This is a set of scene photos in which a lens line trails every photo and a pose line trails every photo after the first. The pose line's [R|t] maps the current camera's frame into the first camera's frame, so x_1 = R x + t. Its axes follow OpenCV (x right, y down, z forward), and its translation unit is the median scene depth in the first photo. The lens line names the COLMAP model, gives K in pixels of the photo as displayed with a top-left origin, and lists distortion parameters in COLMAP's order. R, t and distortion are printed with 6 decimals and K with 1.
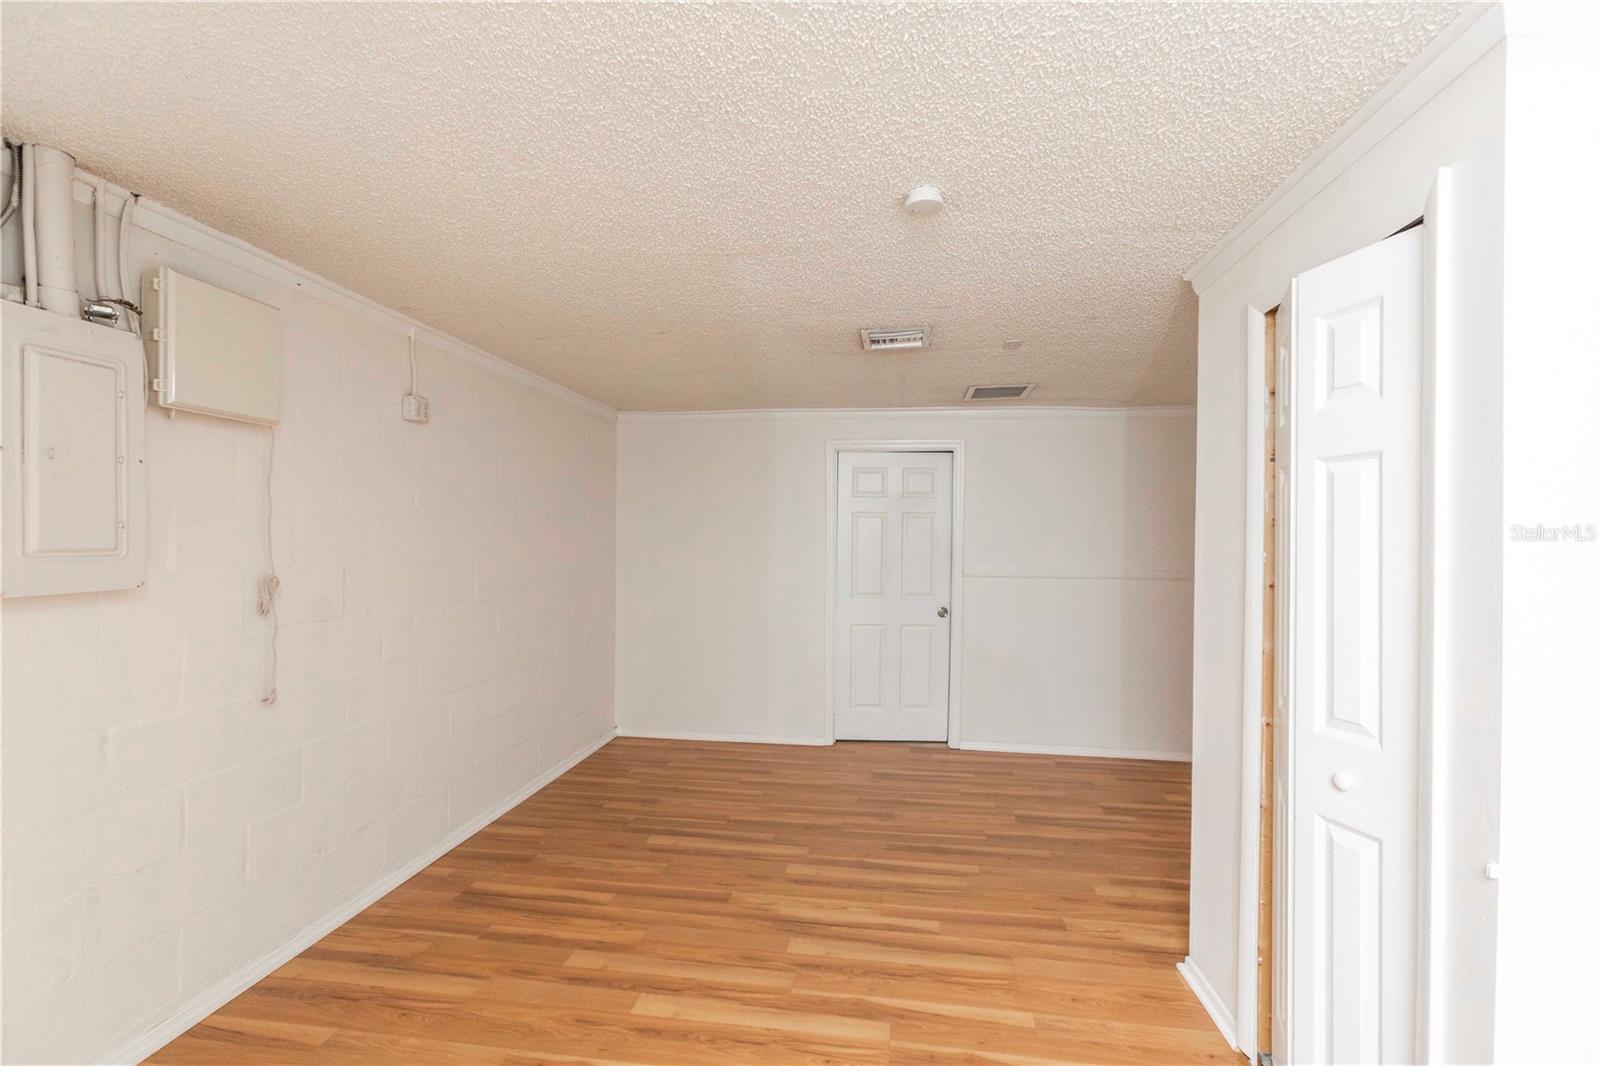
lens RADIAL K [[710.9, 0, 797.6], [0, 710.9, 544.3], [0, 0, 1]] dist [-0.004172, 0.007256]
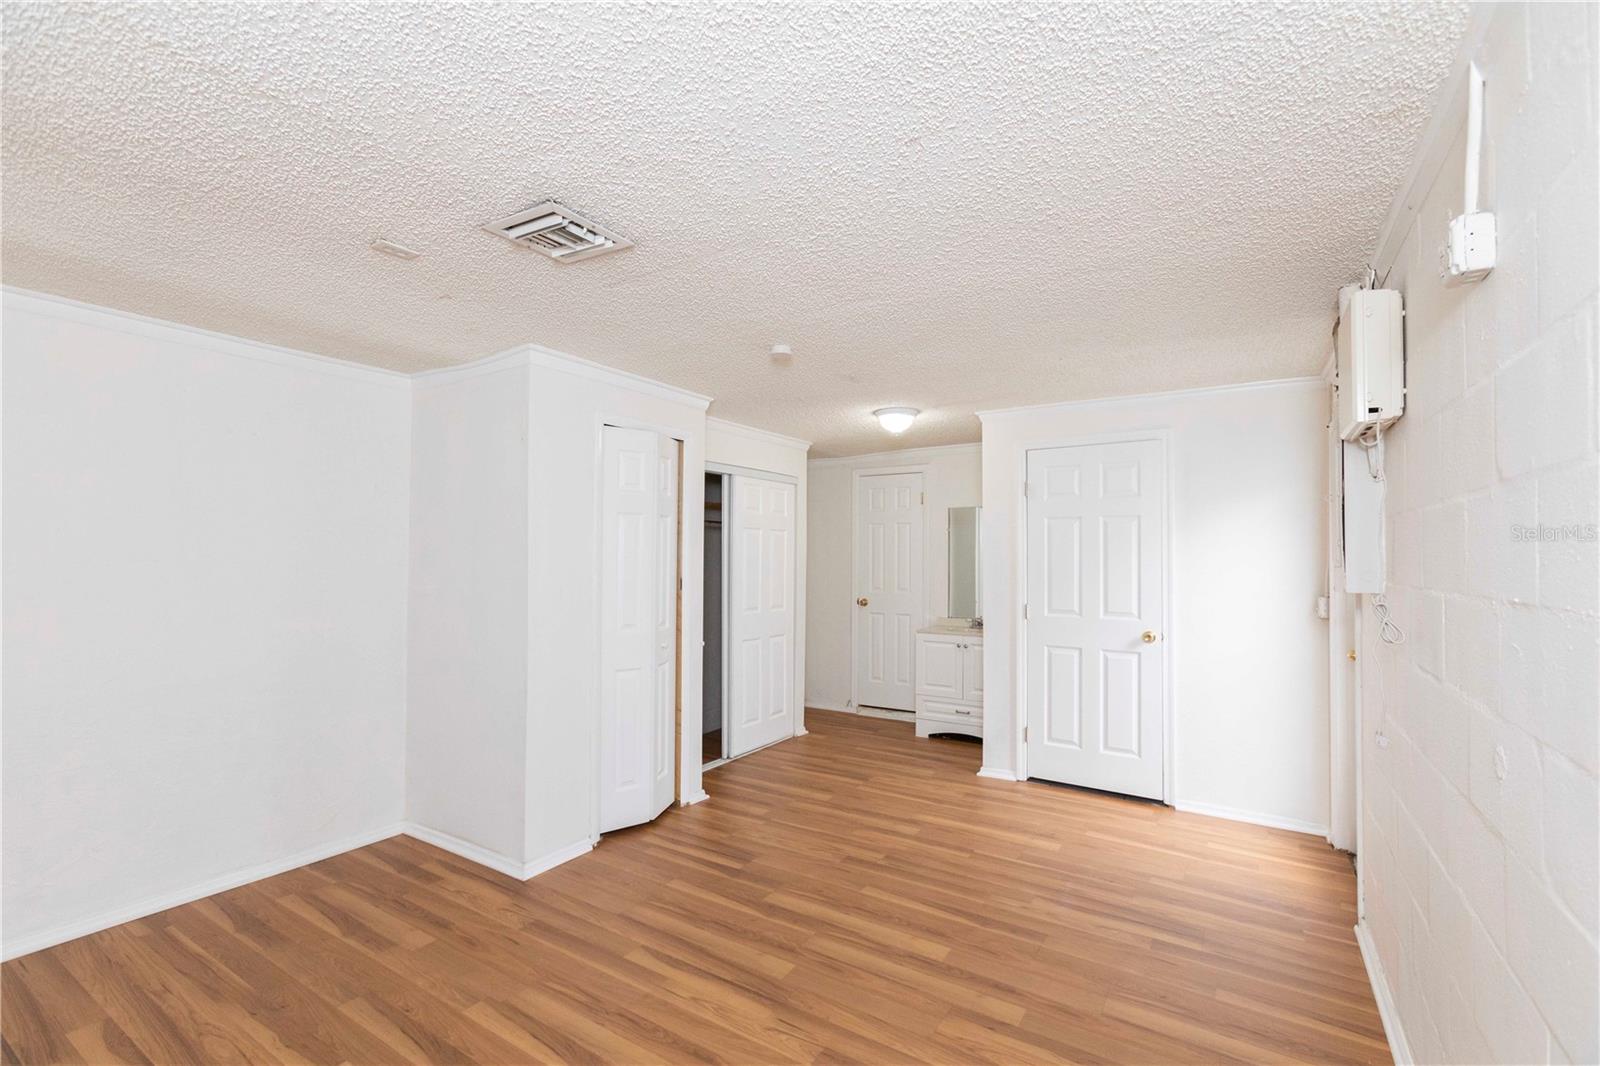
lens RADIAL K [[710.9, 0, 797.6], [0, 710.9, 544.3], [0, 0, 1]] dist [-0.004172, 0.007256]
pose [[-0.915258, -0.004313, 0.402844, -0.393912], [-0.006467, 0.999971, -0.003987, -0.006165], [-0.402815, -0.006254, -0.915260, 1.825012]]
